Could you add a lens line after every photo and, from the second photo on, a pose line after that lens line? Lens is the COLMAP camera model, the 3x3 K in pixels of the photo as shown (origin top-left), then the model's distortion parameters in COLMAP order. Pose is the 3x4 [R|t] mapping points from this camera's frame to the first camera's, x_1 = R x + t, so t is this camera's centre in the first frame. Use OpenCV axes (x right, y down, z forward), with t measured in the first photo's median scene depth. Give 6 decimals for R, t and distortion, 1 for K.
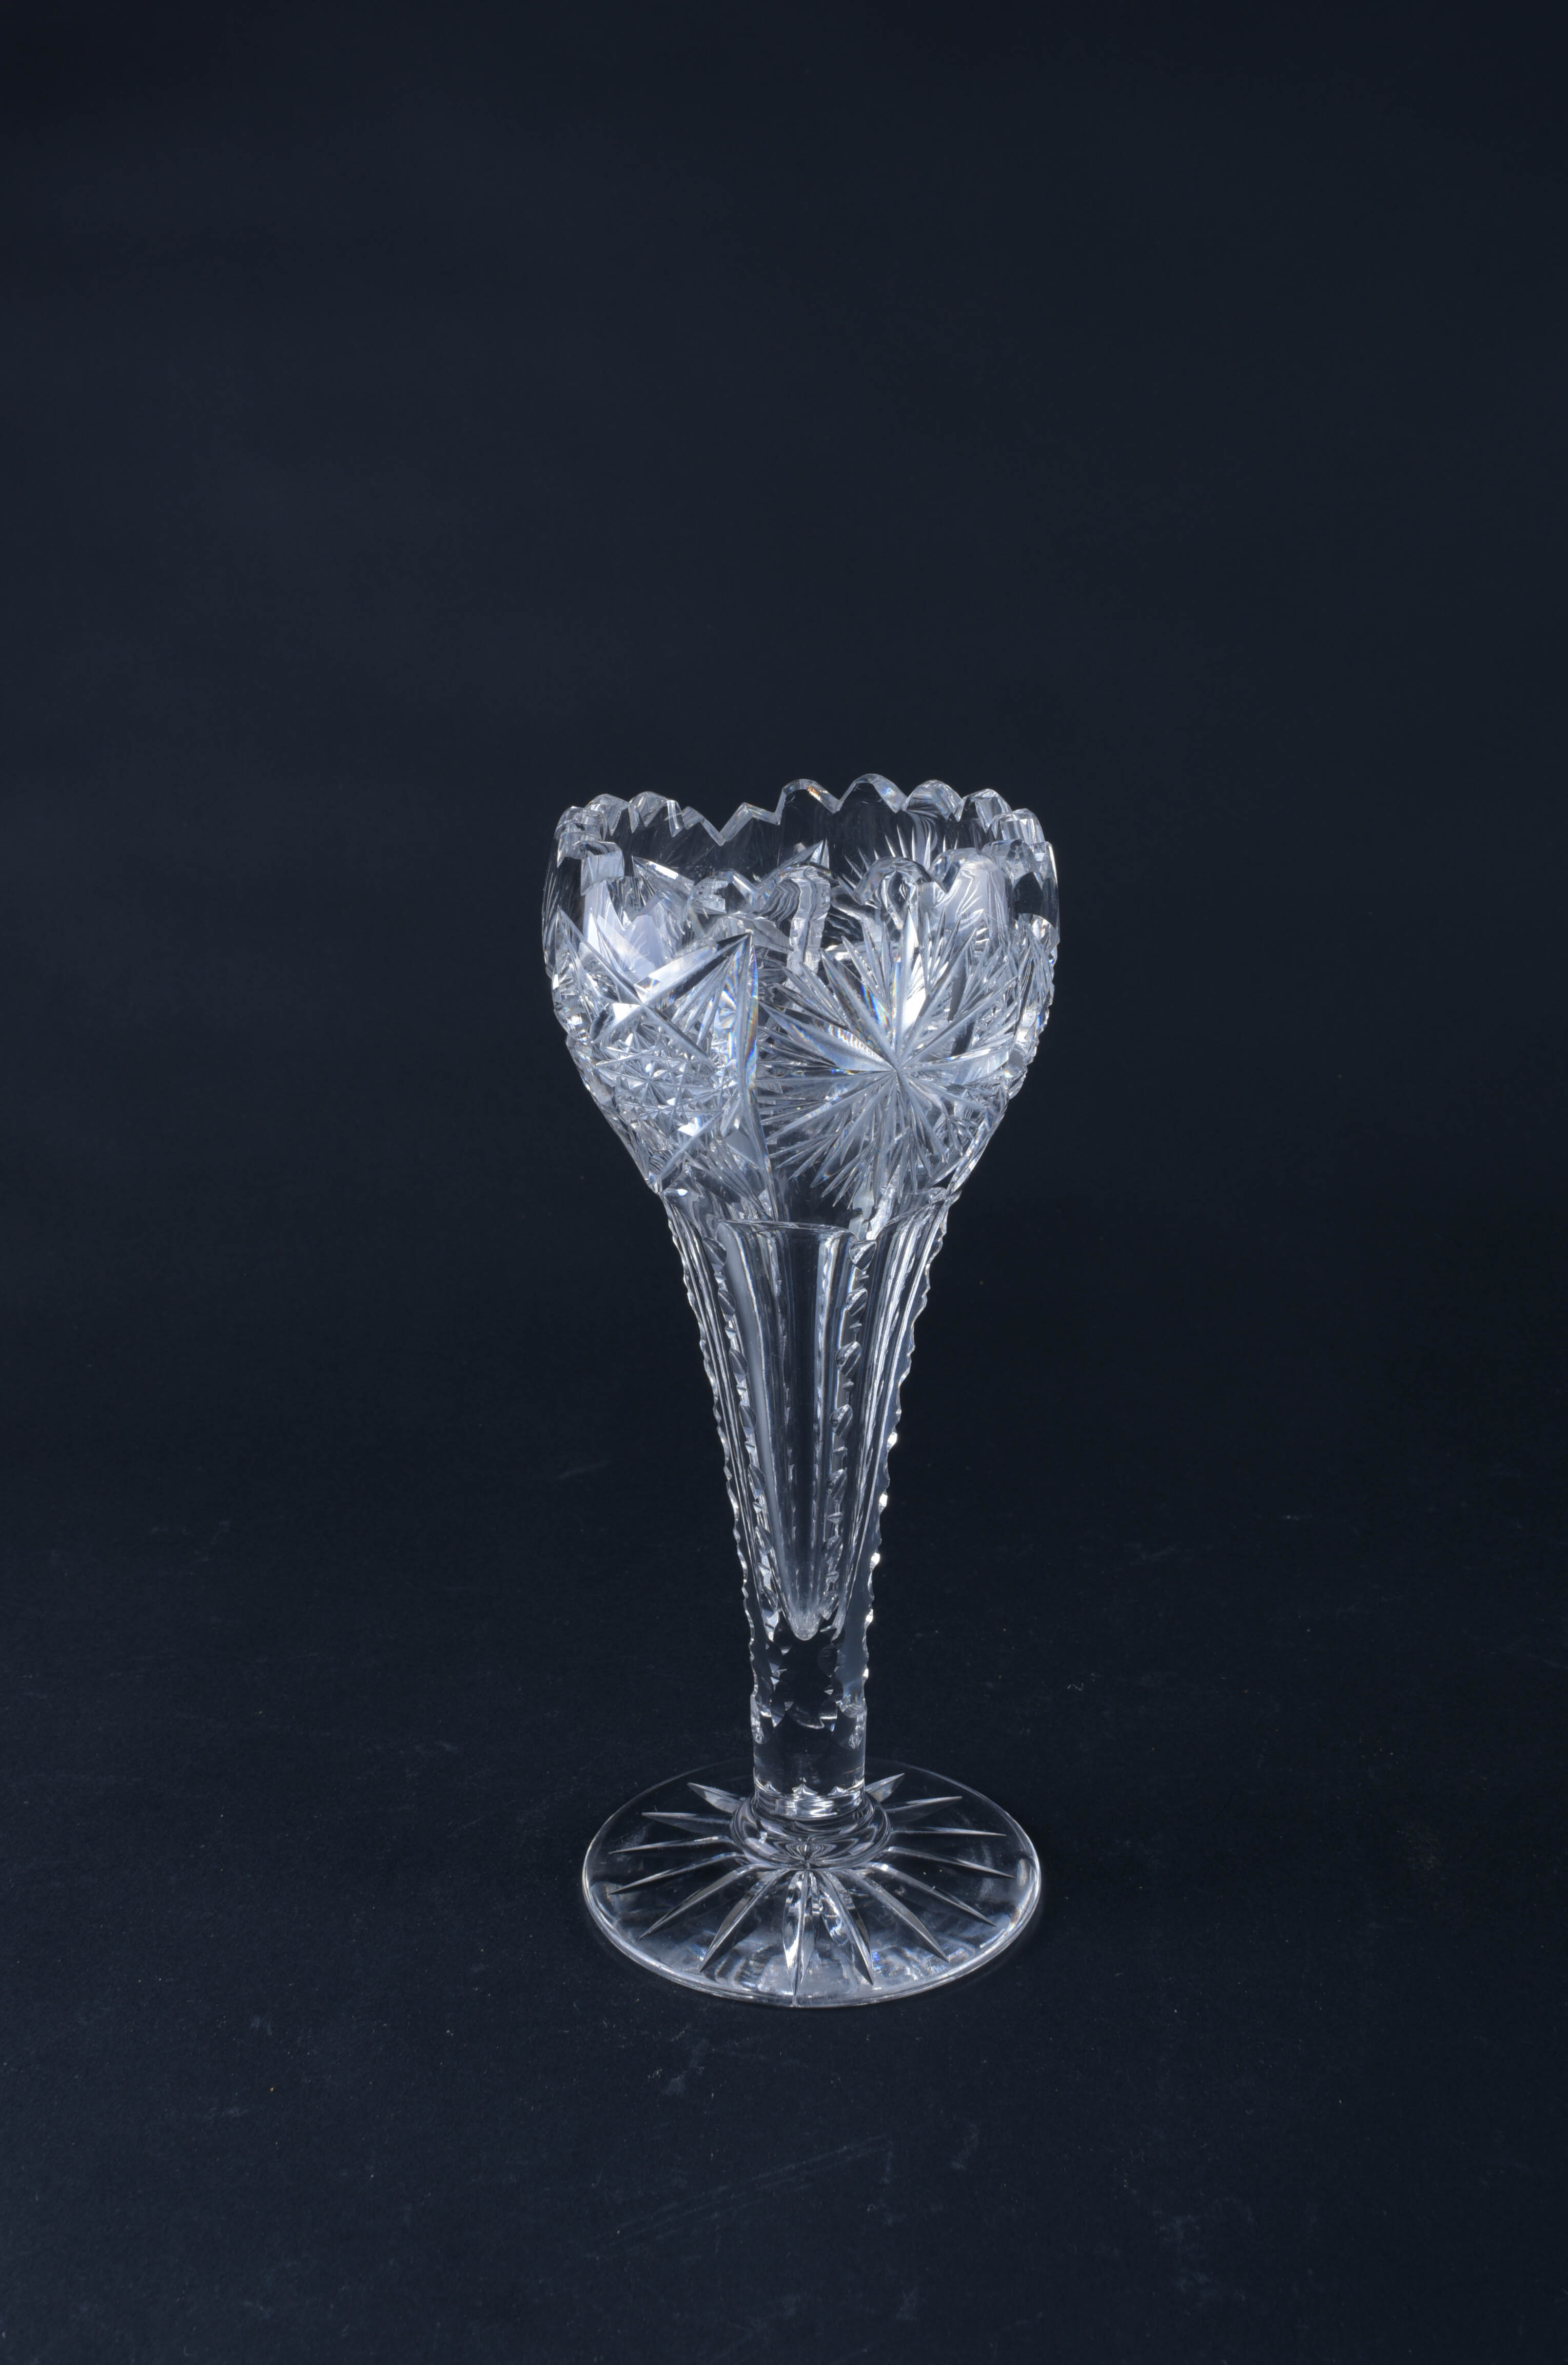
lens RADIAL K [[2788.6, 0, 784.0], [0, 2788.6, 1182.5], [0, 0, 1]] dist [0.016379, 0.076282]
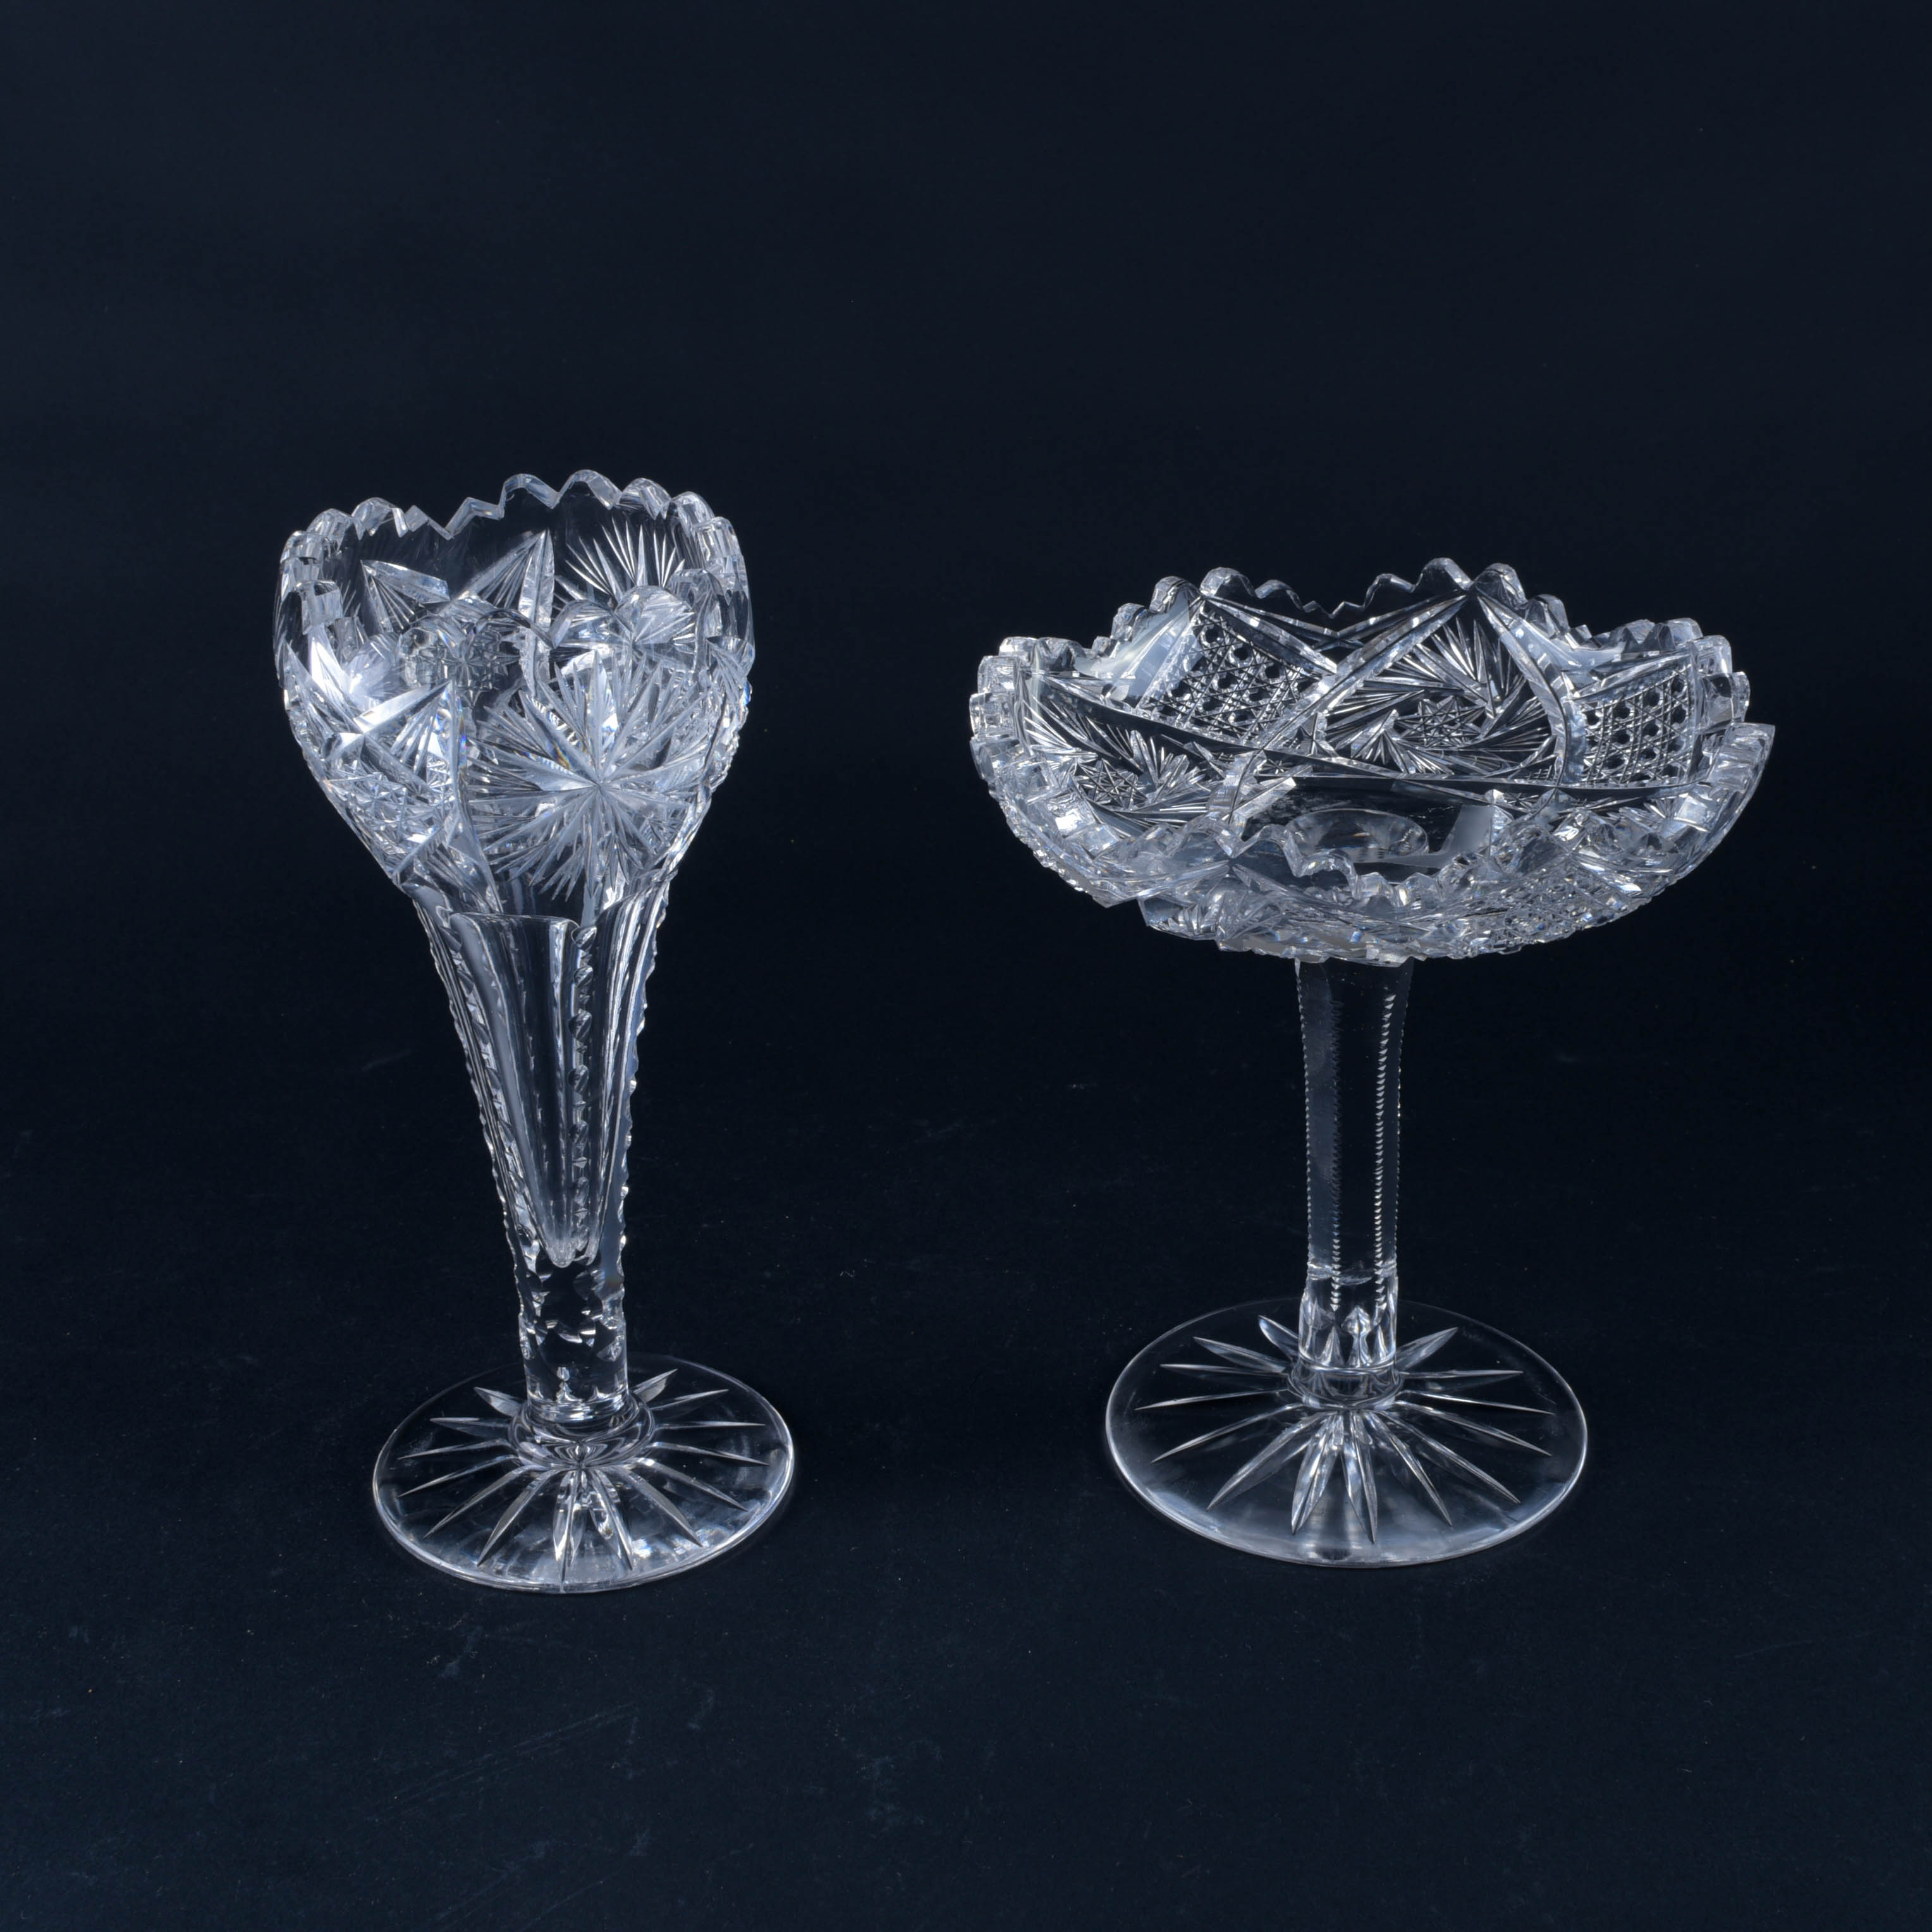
lens RADIAL K [[3433.9, 0, 966.0], [0, 3433.9, 966.0], [0, 0, 1]] dist [-0.010469, 0.294670]
pose [[0.997461, -0.038069, 0.060187, 0.090130], [0.029340, 0.989747, 0.139784, -0.138619], [-0.064891, -0.137663, 0.988351, -0.329637]]
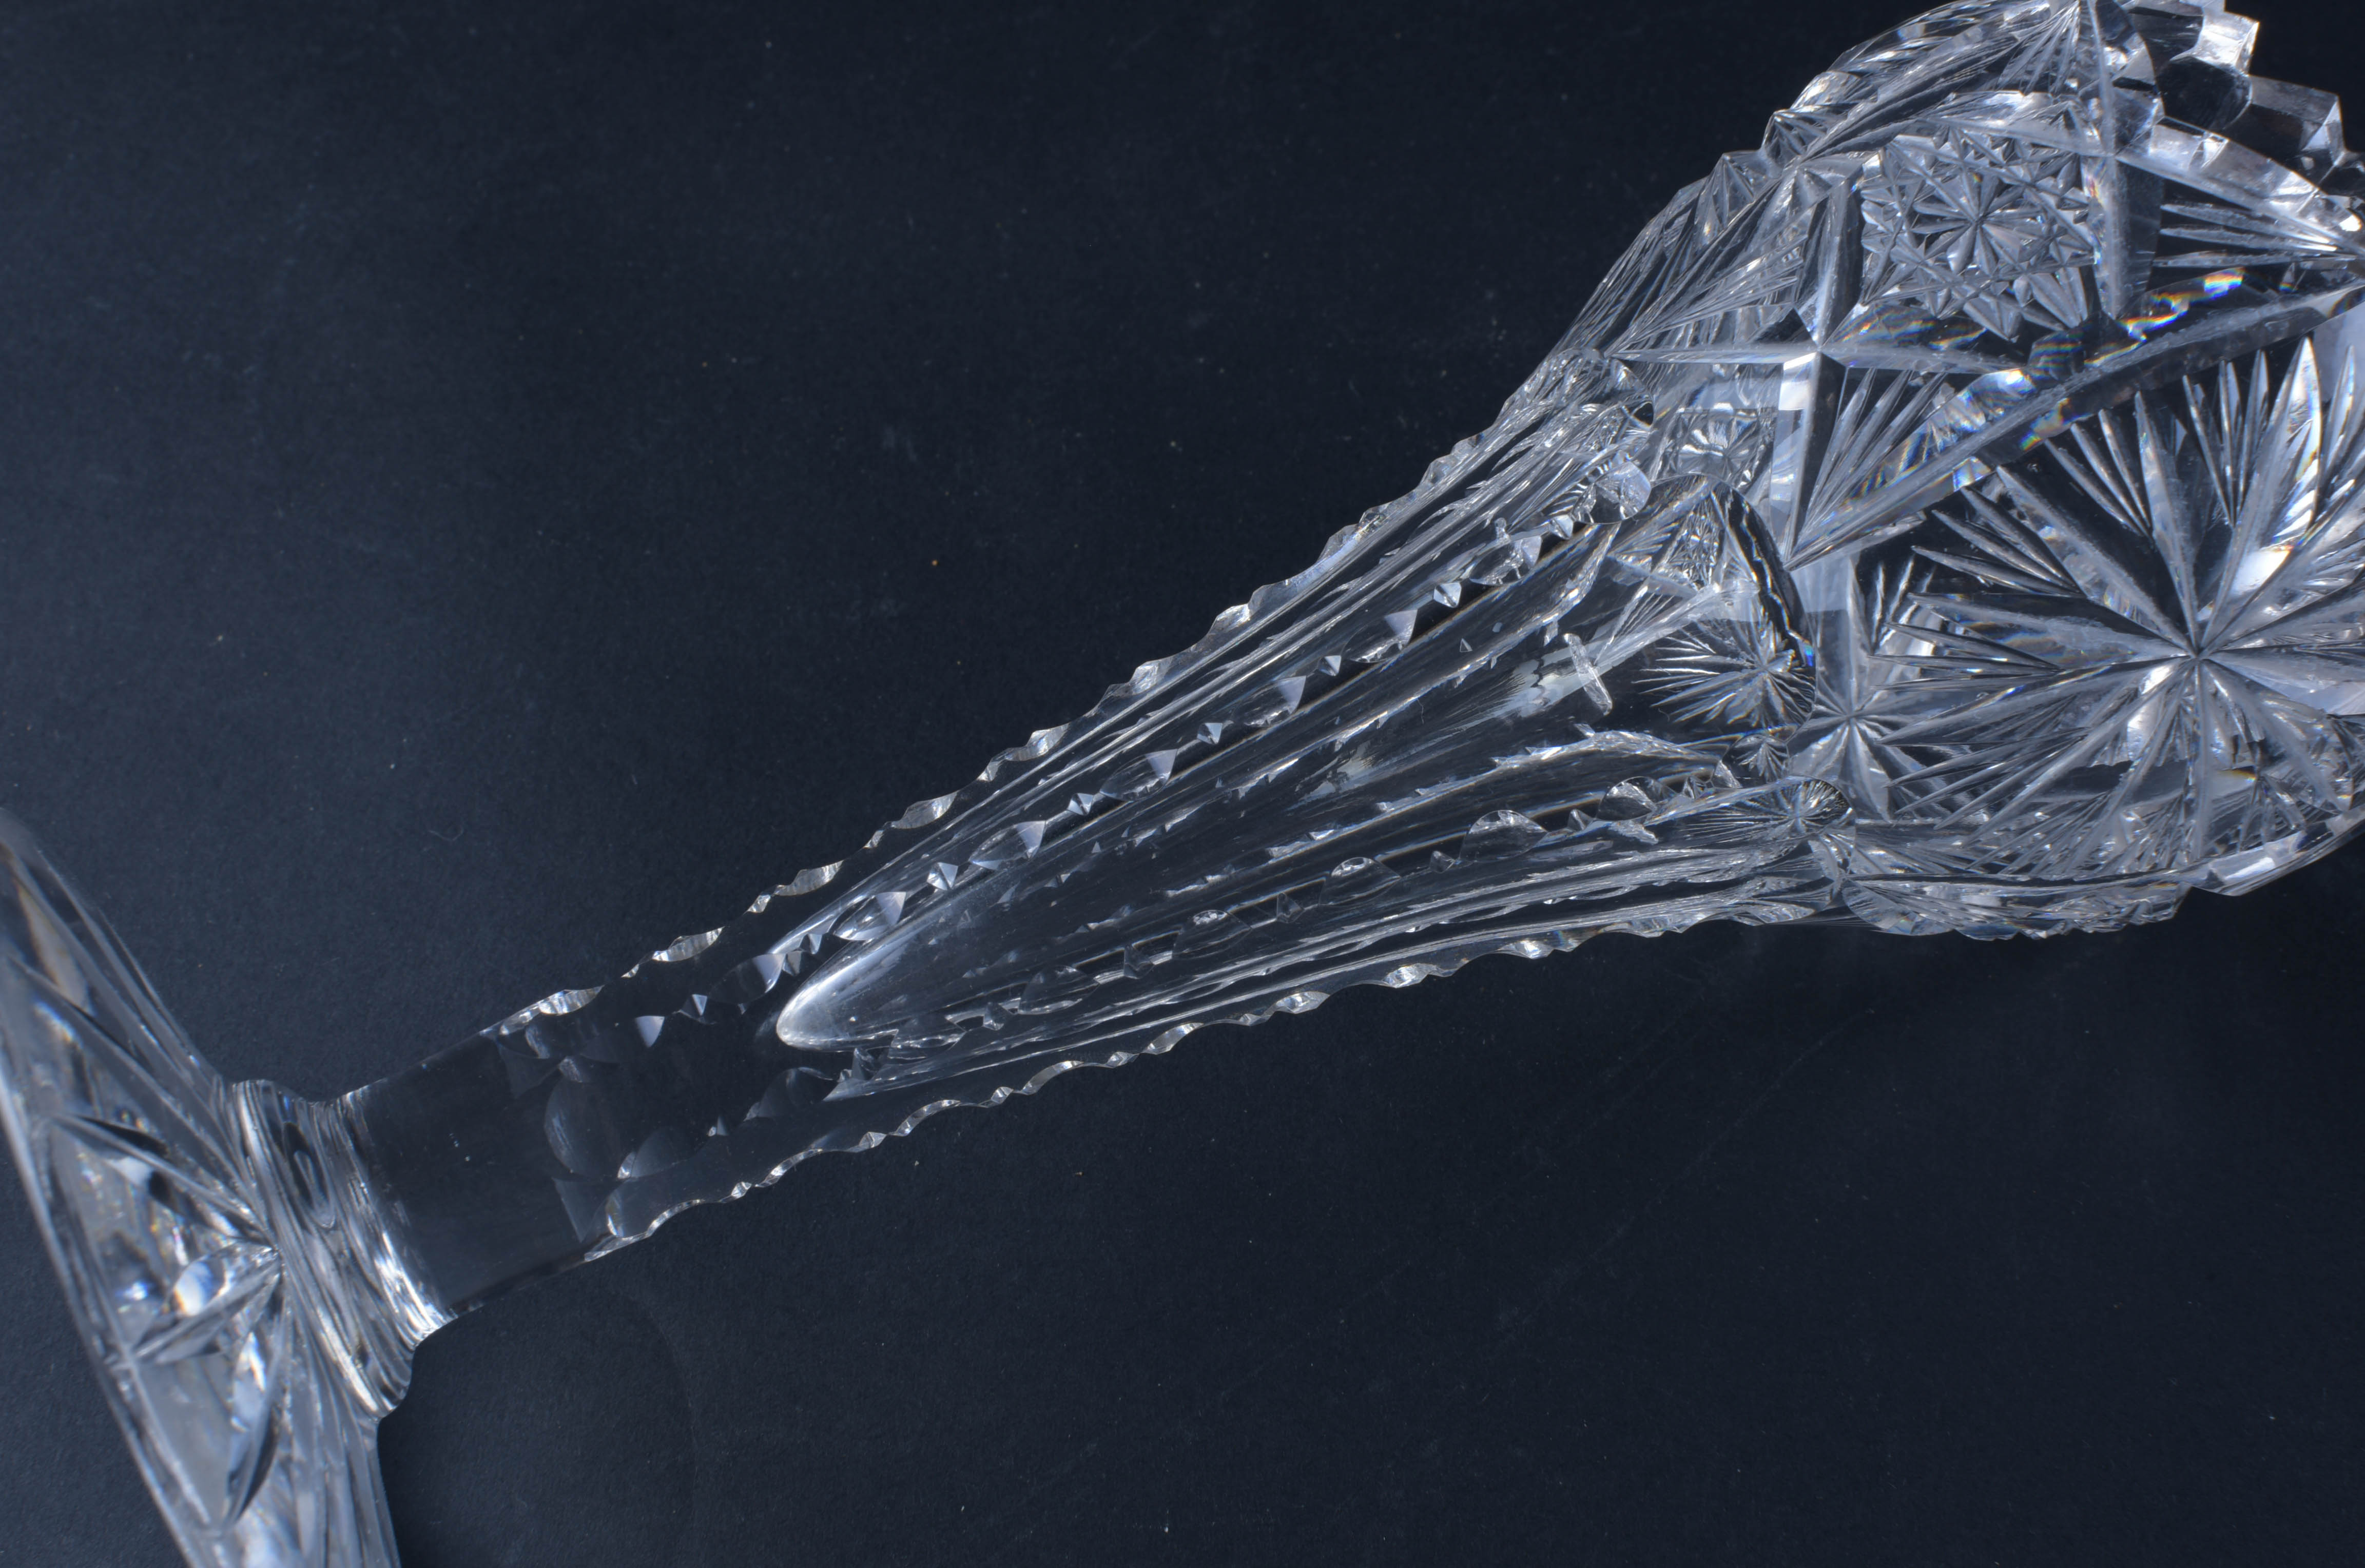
lens RADIAL K [[2788.6, 0, 1188.2], [0, 2788.6, 838.5], [0, 0, 1]] dist [0.016379, 0.076282]
pose [[0.998953, -0.030310, -0.034260, -0.092175], [0.045191, 0.769918, 0.636541, -0.052727], [0.007083, -0.637423, 0.770482, 0.399374]]
